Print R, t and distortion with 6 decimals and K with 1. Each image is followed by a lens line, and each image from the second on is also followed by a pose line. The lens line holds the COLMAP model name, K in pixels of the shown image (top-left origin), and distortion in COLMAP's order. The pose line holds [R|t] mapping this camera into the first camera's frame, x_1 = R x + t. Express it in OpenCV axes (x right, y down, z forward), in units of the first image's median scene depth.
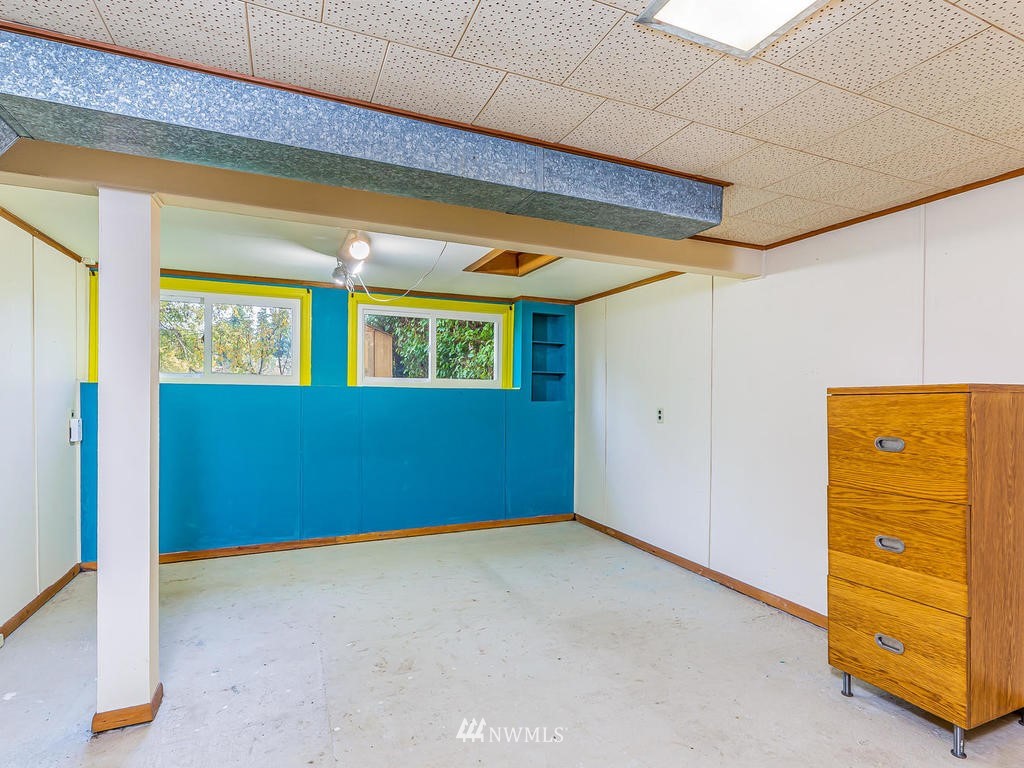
lens RADIAL K [[522.6, 0, 514.2], [0, 522.6, 392.9], [0, 0, 1]] dist [-0.006193, -0.000832]
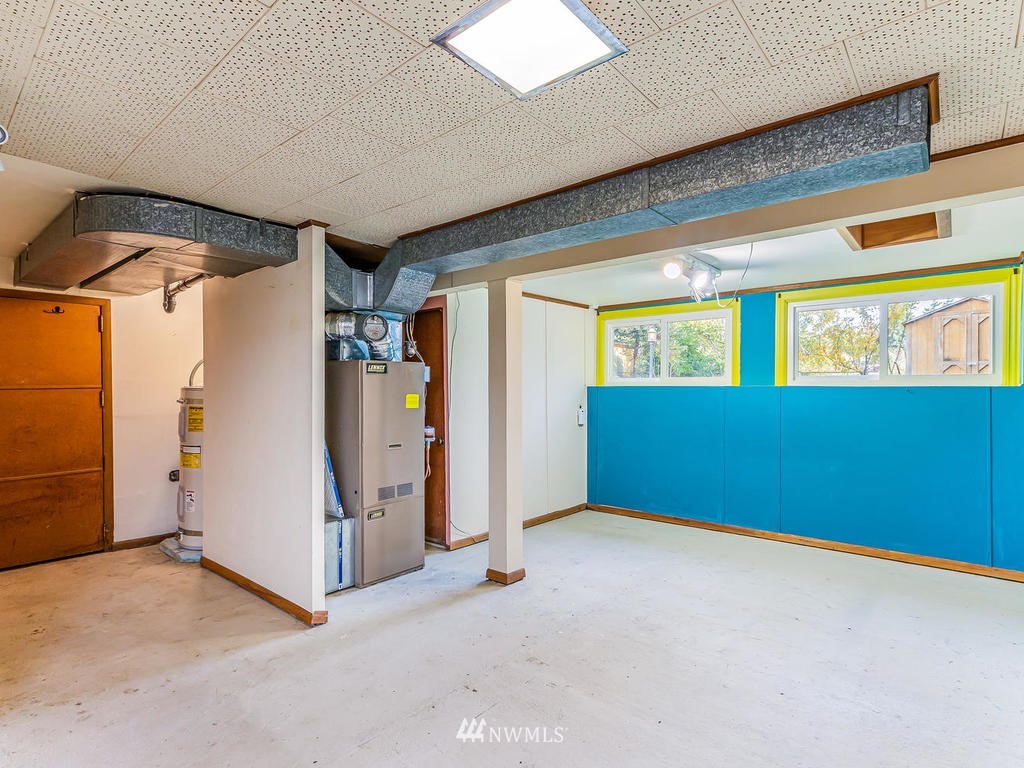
lens RADIAL K [[522.6, 0, 518.9], [0, 522.6, 386.0], [0, 0, 1]] dist [-0.006193, -0.000832]
pose [[0.442670, -0.012092, -0.896603, 0.384566], [0.005964, 0.999927, -0.010541, -0.005085], [0.896665, -0.000682, 0.442710, 0.106832]]
